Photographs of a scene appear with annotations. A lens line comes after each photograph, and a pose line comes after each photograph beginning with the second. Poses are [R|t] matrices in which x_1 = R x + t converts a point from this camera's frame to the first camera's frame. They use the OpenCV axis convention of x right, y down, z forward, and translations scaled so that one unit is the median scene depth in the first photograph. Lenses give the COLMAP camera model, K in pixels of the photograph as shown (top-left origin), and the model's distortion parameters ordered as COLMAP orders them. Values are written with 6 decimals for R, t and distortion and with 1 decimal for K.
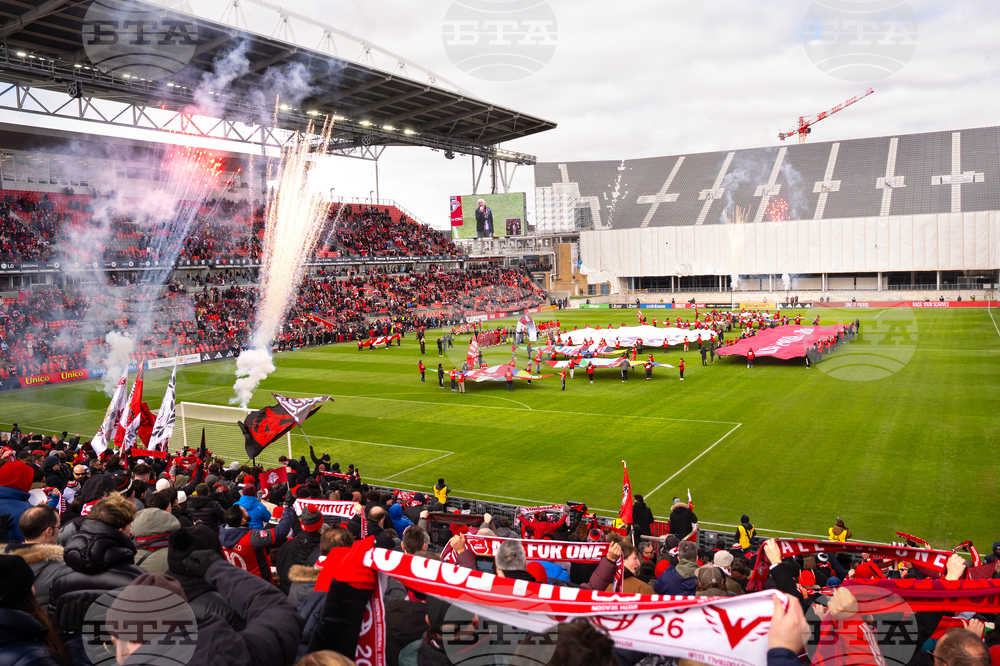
lens RADIAL K [[844.3, 0, 509.2], [0, 844.3, 340.4], [0, 0, 1]] dist [-0.112838, 0.090083]
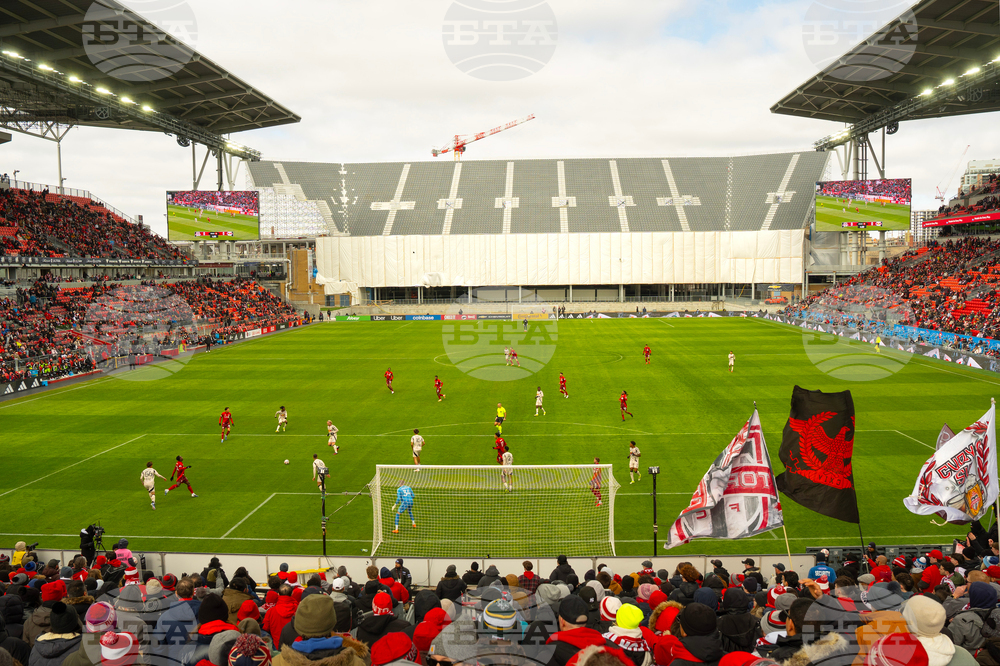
lens RADIAL K [[844.3, 0, 504.9], [0, 844.3, 340.8], [0, 0, 1]] dist [-0.112838, 0.090083]
pose [[0.875054, -0.017635, 0.483703, -0.181932], [0.025468, 0.999629, -0.009628, -0.002625], [-0.483354, 0.020744, 0.875179, 0.104902]]
